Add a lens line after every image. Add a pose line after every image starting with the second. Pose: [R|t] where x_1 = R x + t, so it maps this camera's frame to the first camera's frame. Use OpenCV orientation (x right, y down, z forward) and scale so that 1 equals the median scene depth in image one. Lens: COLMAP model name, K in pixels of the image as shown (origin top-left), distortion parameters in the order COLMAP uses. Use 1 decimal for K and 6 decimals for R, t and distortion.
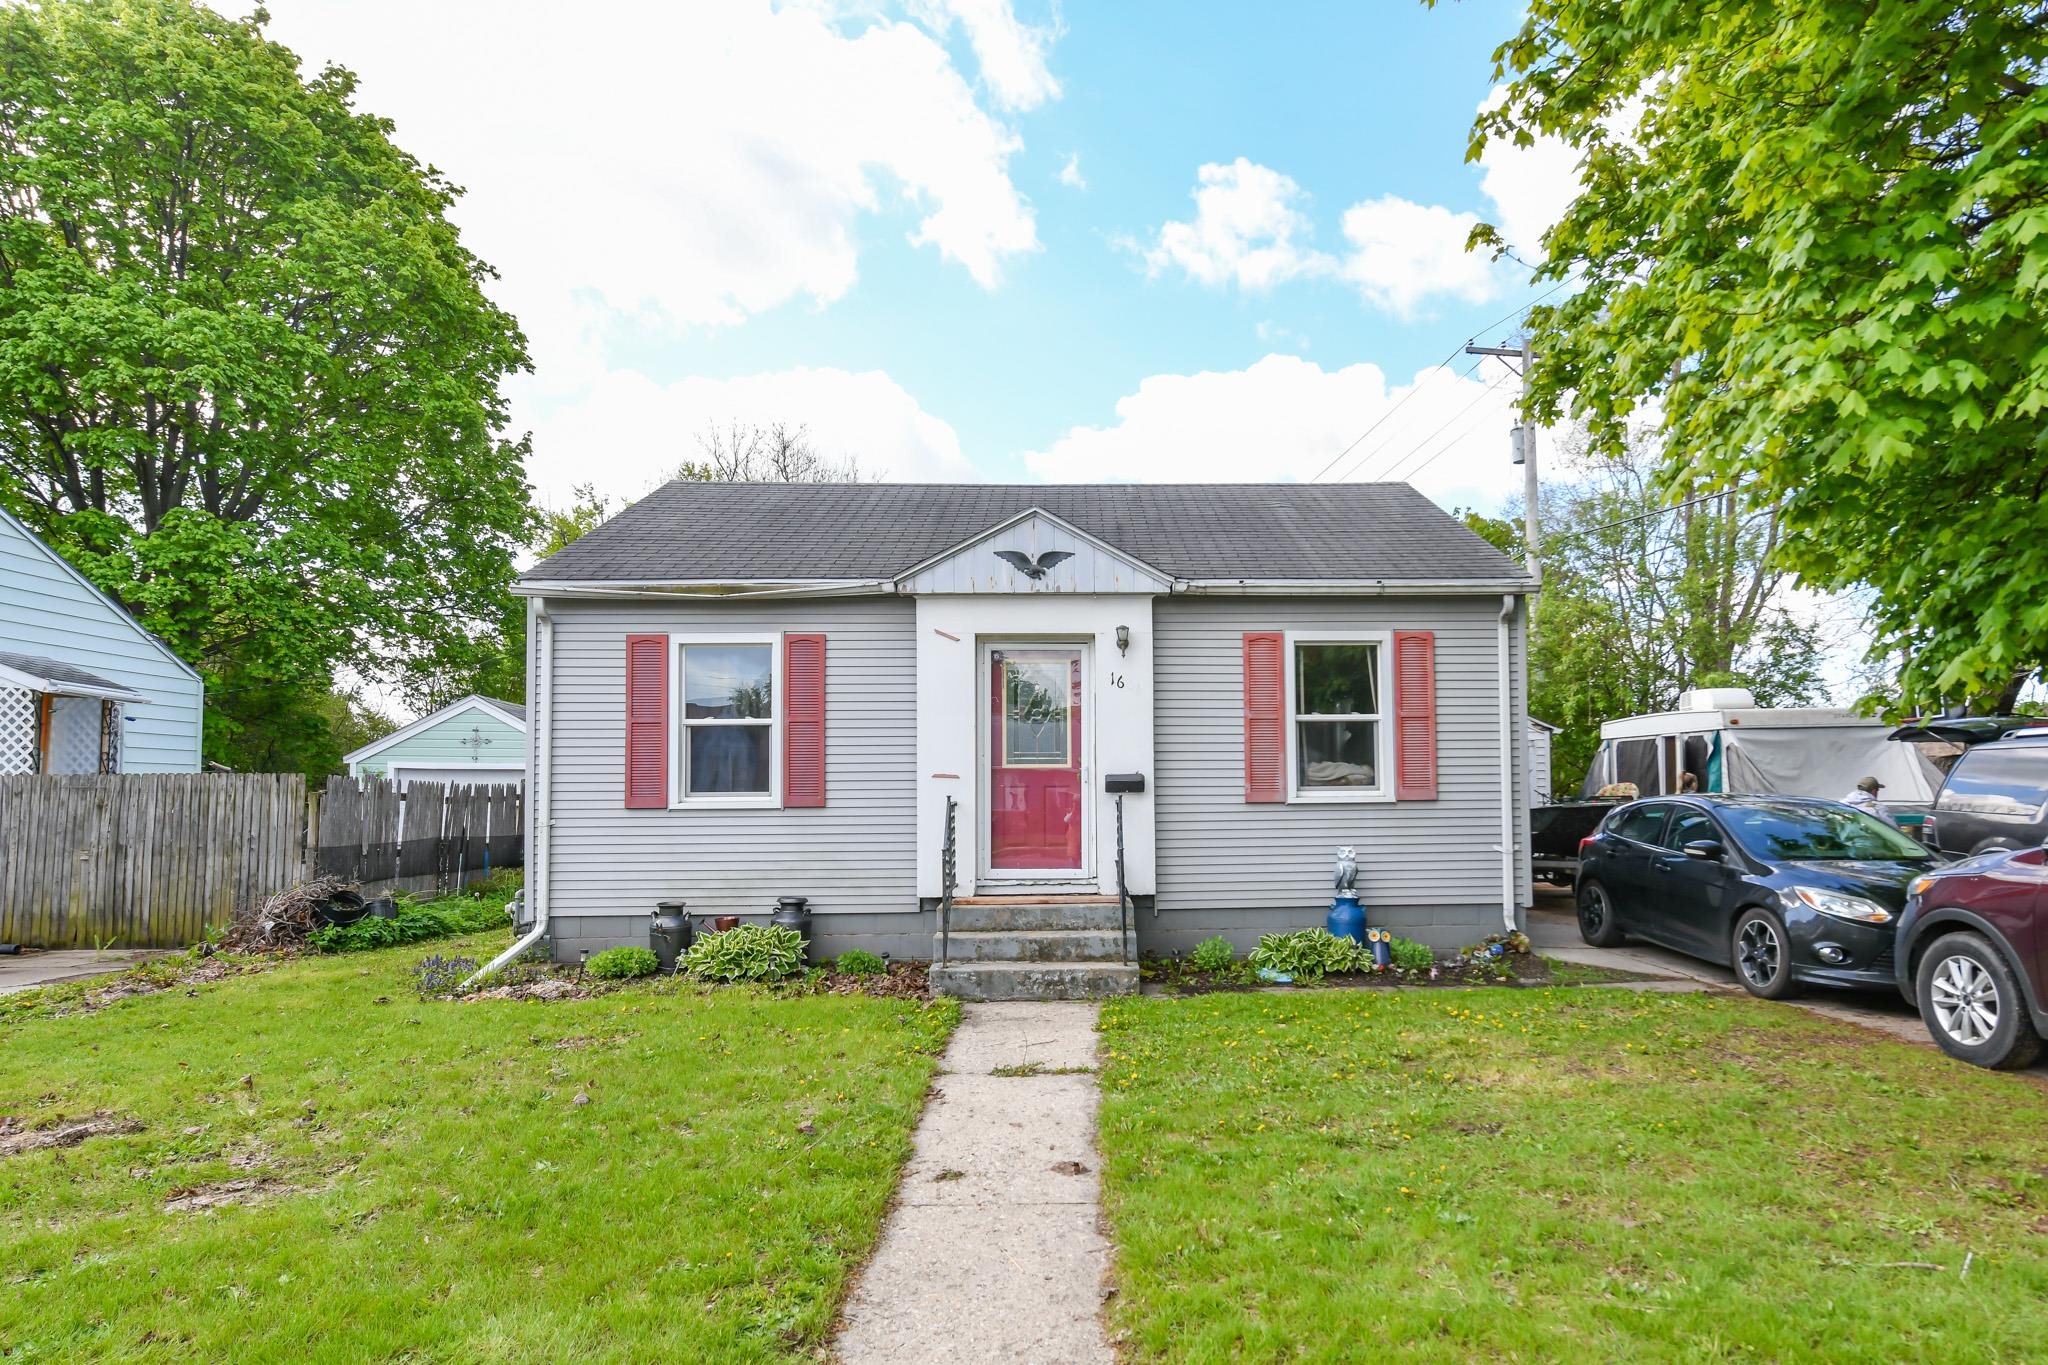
lens RADIAL K [[1156.0, 0, 1095.8], [0, 1156.0, 743.5], [0, 0, 1]] dist [-0.003122, -0.001503]
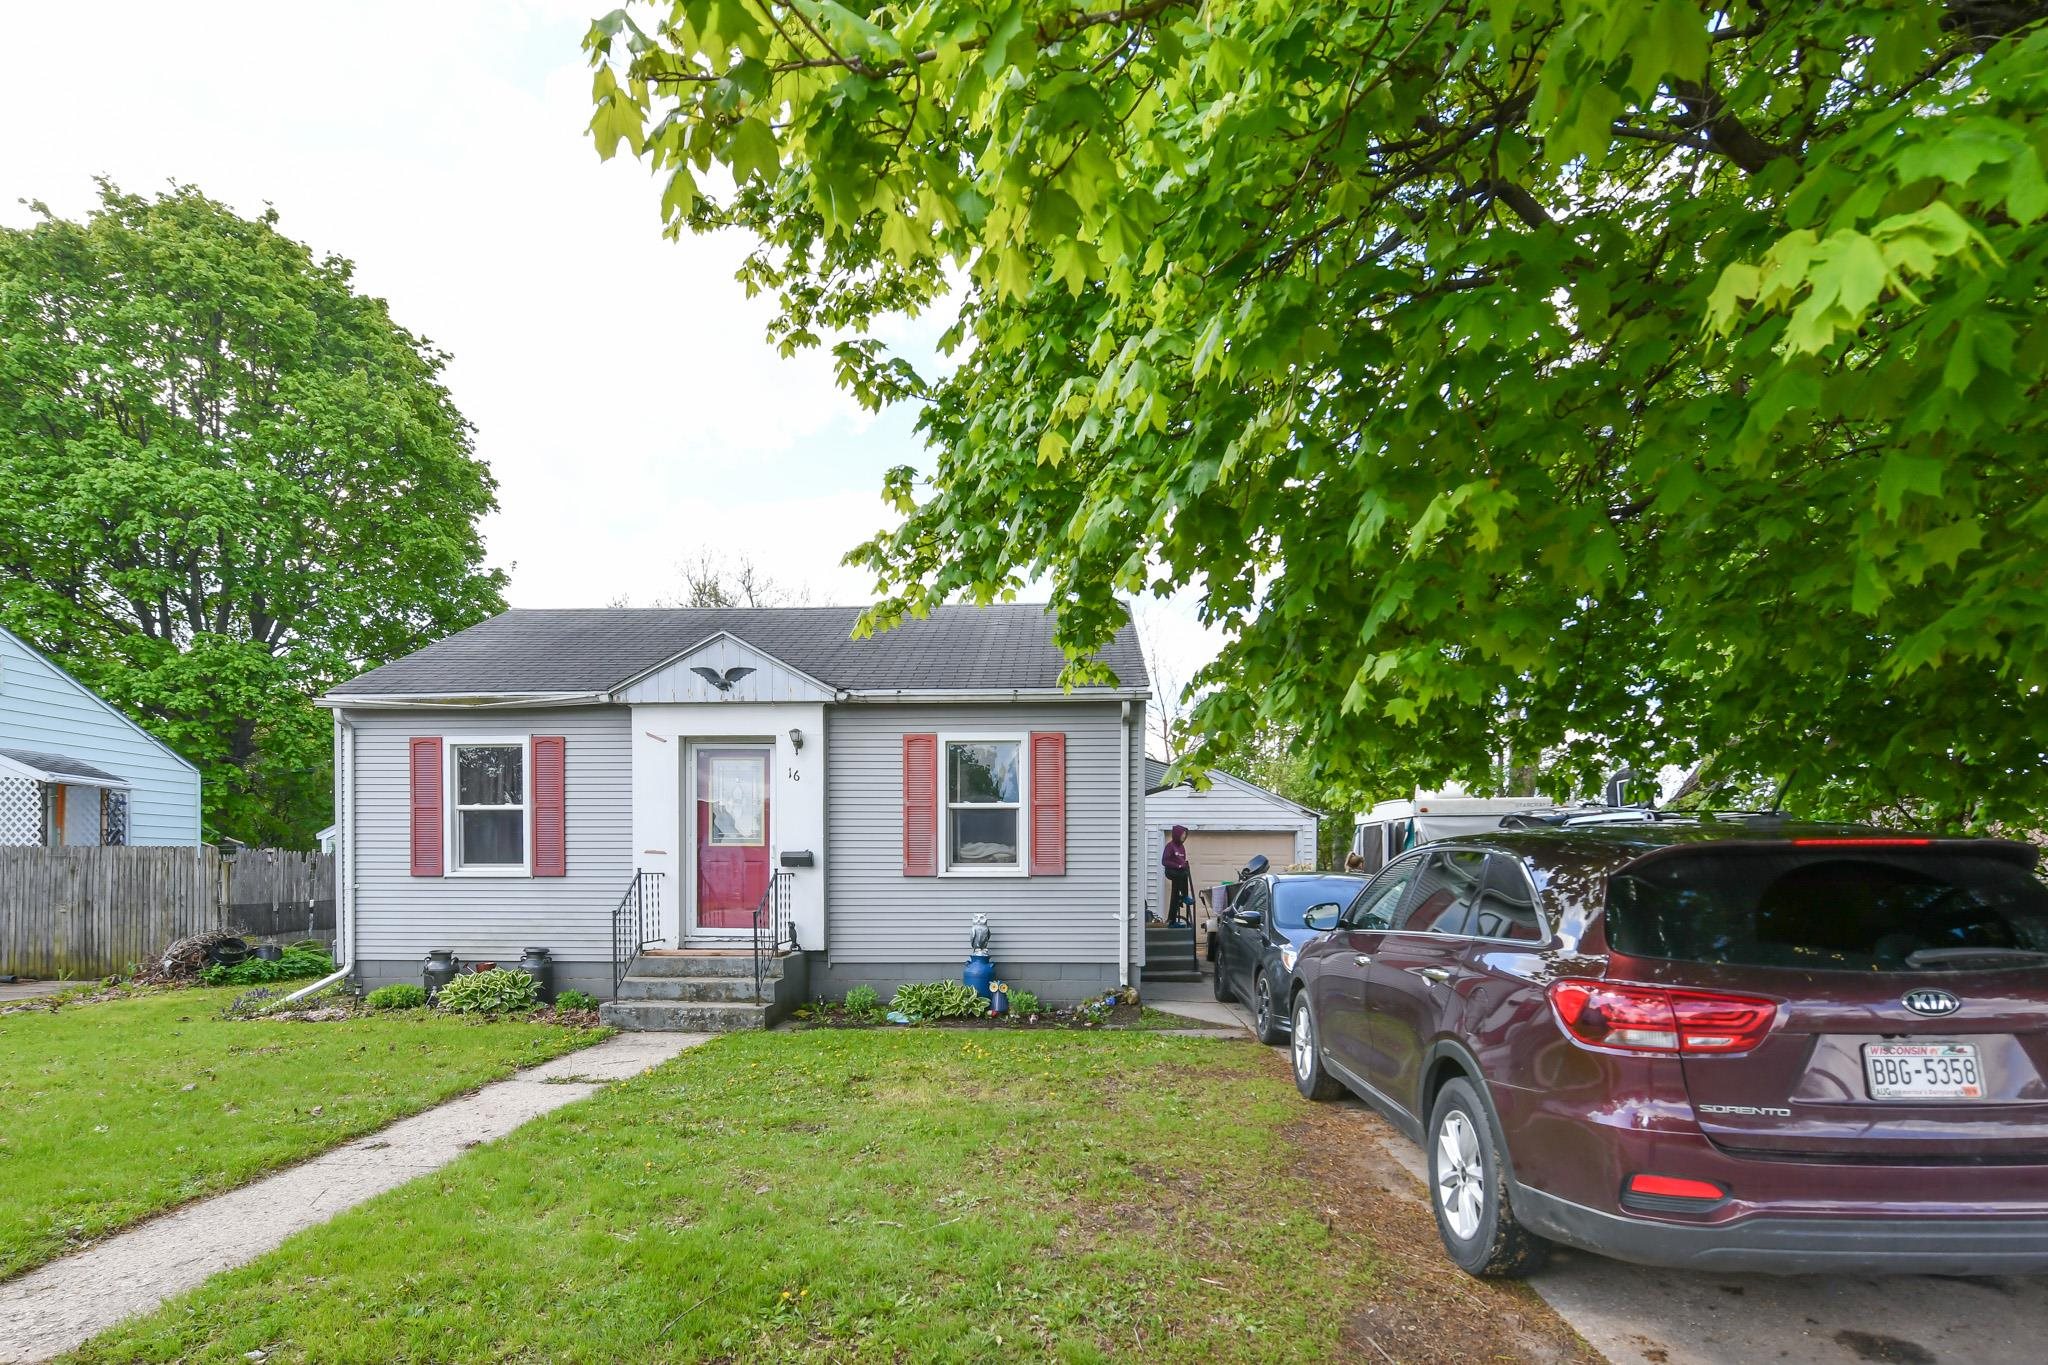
lens RADIAL K [[1012.9, 0, 989.4], [0, 1012.9, 879.5], [0, 0, 1]] dist [-0.003260, 0.000368]
pose [[0.995982, 0.009904, -0.089009, 0.316915], [-0.005152, 0.998556, 0.053467, -0.002196], [0.089411, -0.052794, 0.994595, -0.044041]]
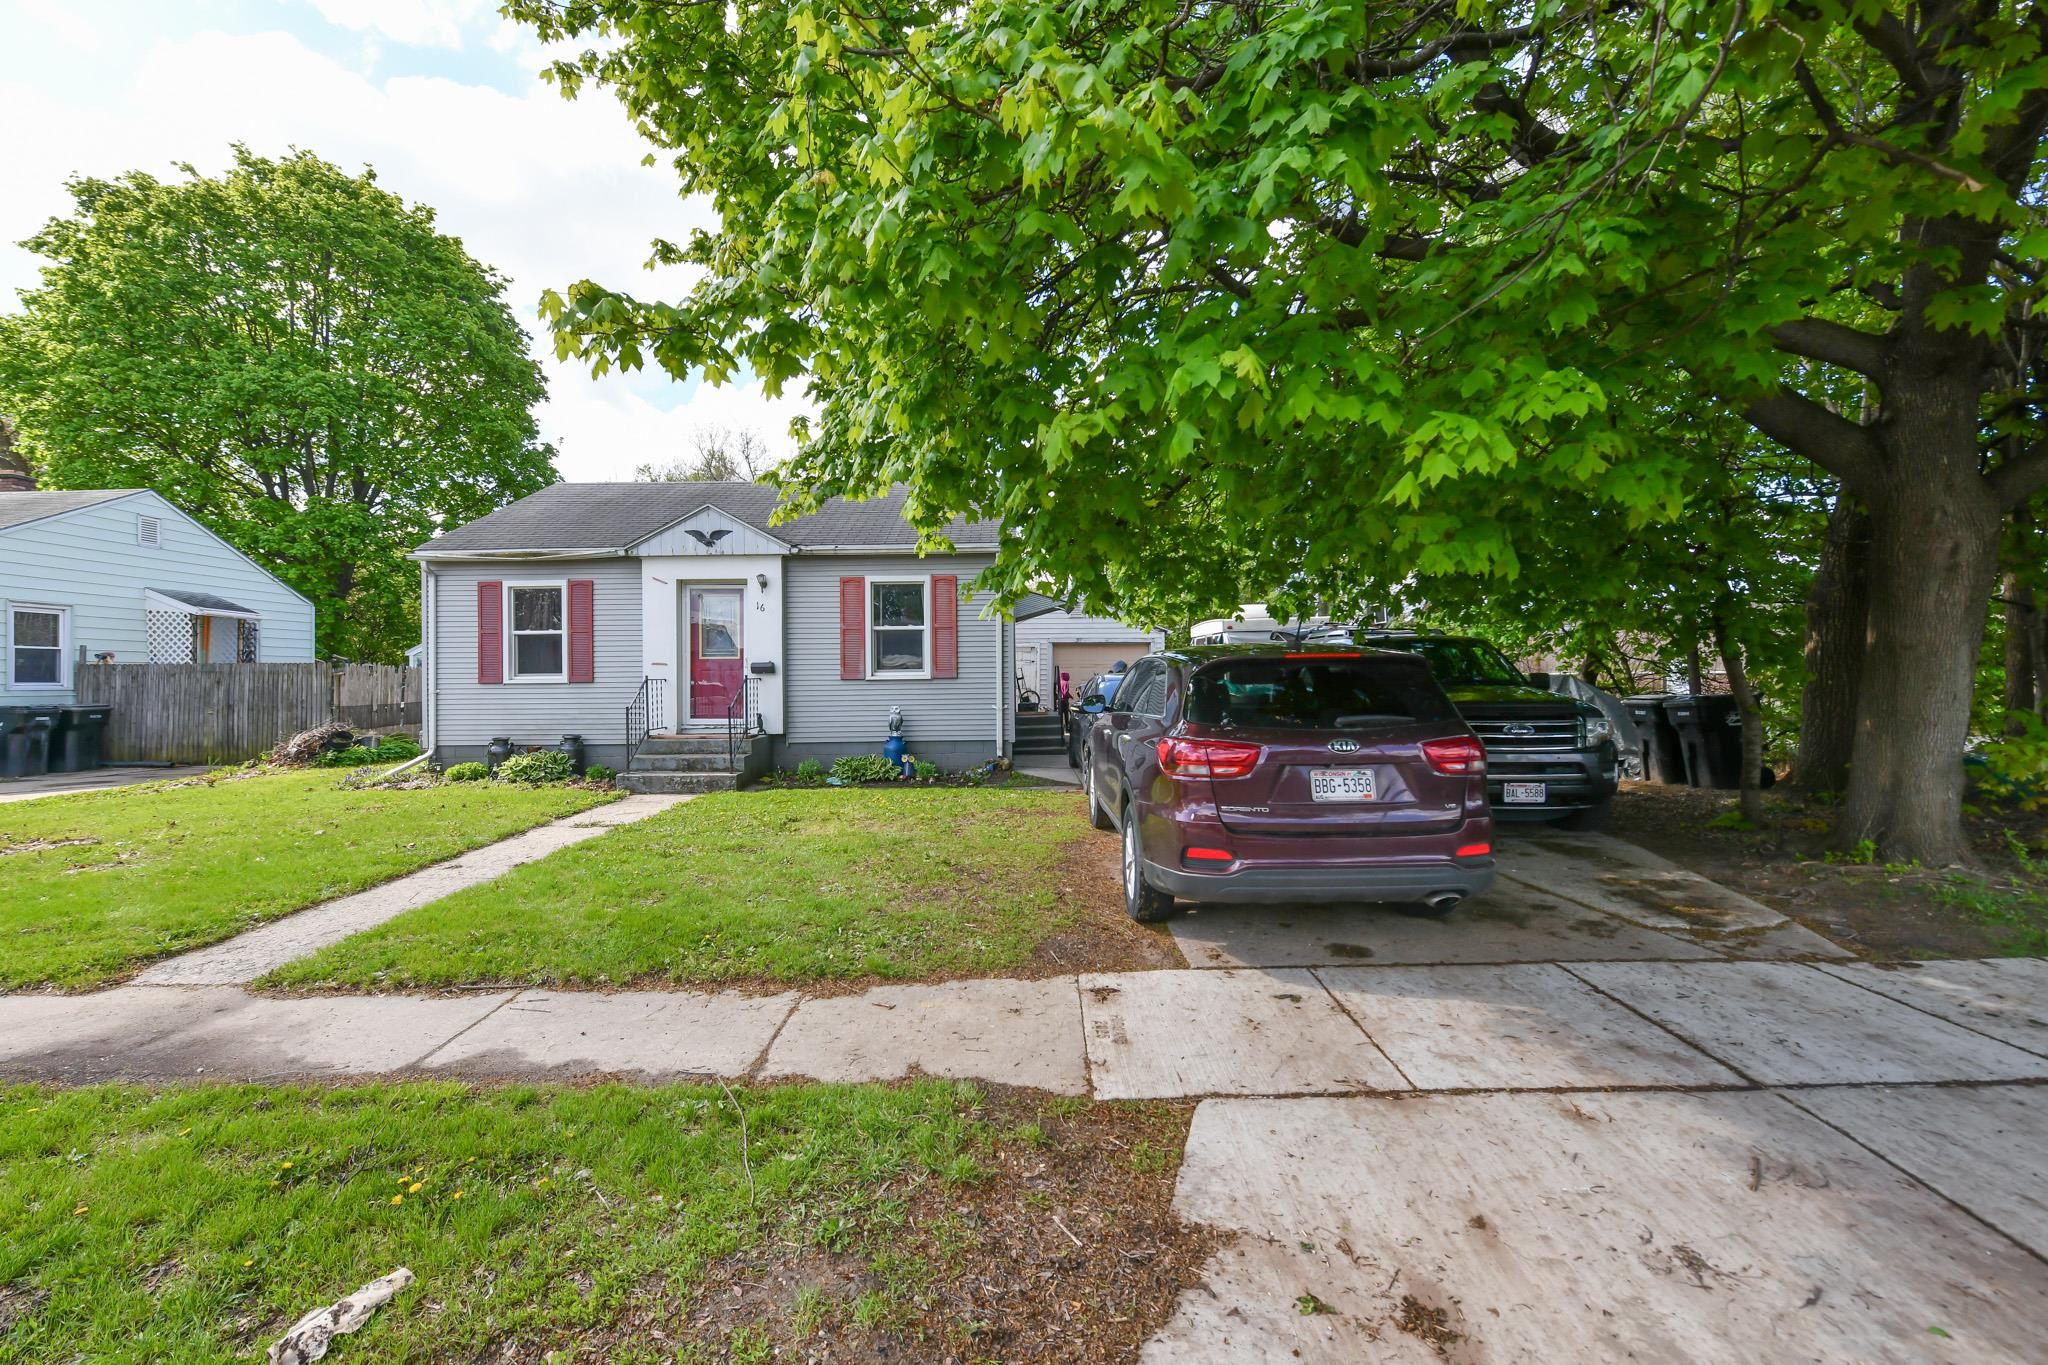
lens RADIAL K [[804.1, 0, 973.7], [0, 804.1, 663.6], [0, 0, 1]] dist [-0.002040, -0.000406]
pose [[0.998337, -0.002130, -0.057600, 0.392957], [0.004018, 0.999458, 0.032680, -0.008970], [0.057499, -0.032857, 0.997805, -0.149155]]
